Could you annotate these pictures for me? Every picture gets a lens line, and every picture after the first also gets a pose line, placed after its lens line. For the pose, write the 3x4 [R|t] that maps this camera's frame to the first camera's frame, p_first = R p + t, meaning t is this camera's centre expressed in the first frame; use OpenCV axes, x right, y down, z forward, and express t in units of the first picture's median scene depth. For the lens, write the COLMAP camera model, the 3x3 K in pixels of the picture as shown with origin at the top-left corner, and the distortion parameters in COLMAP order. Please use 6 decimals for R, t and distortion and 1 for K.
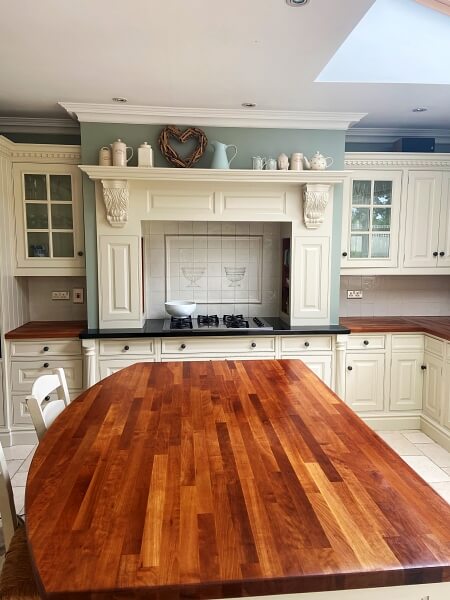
lens RADIAL K [[458.1, 0, 232.2], [0, 458.1, 295.1], [0, 0, 1]] dist [0.135728, -0.164795]
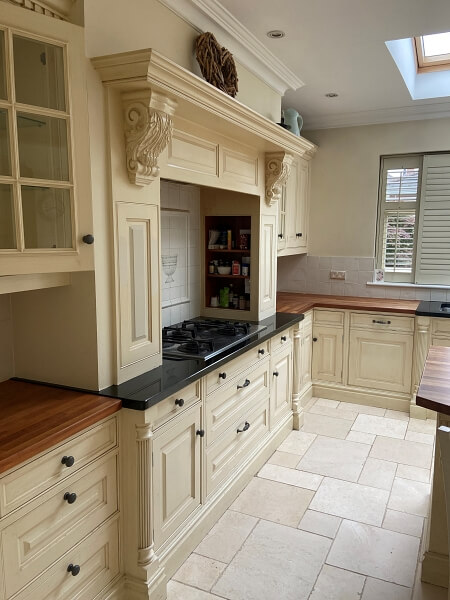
lens RADIAL K [[480.6, 0, 225.0], [0, 480.6, 300.0], [0, 0, 1]] dist [0.032467, -0.002606]
pose [[0.519616, -0.121345, 0.845739, -0.676668], [0.088059, 0.992198, 0.088256, -0.057930], [-0.849850, 0.028616, 0.526248, 0.629886]]
